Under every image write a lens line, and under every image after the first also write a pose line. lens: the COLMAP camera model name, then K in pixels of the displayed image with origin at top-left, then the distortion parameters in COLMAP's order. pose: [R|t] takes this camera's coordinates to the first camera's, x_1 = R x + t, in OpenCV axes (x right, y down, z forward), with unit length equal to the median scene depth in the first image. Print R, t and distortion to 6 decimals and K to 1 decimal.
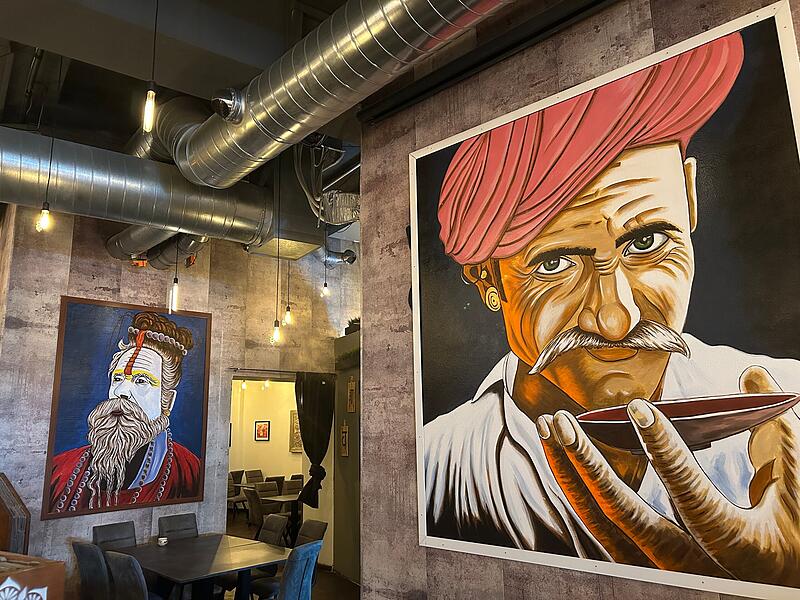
lens RADIAL K [[593.2, 0, 398.1], [0, 593.2, 300.0], [0, 0, 1]] dist [0.003523, -0.002786]
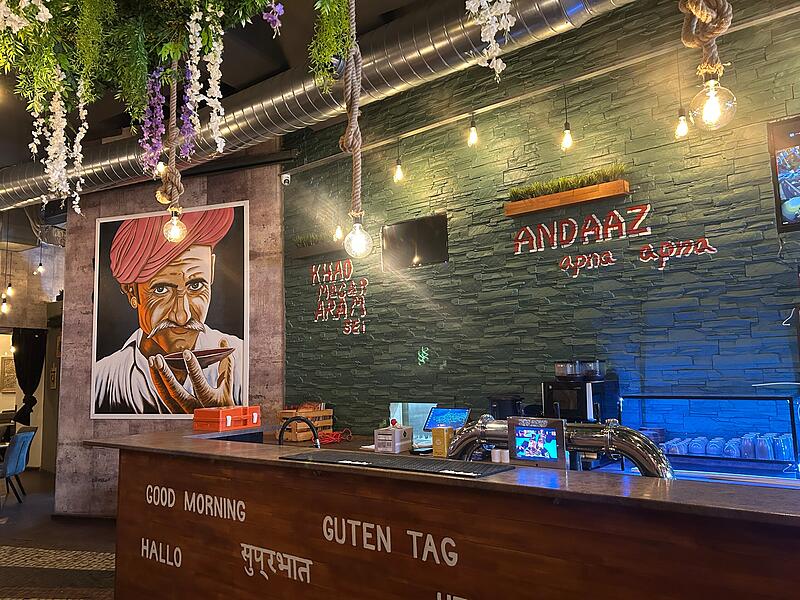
lens RADIAL K [[593.2, 0, 403.3], [0, 593.2, 298.6], [0, 0, 1]] dist [0.003523, -0.002786]
pose [[0.907139, 0.037342, 0.419170, 0.158388], [-0.072673, 0.994991, 0.068635, -0.253636], [-0.414508, -0.092724, 0.905310, -1.444660]]
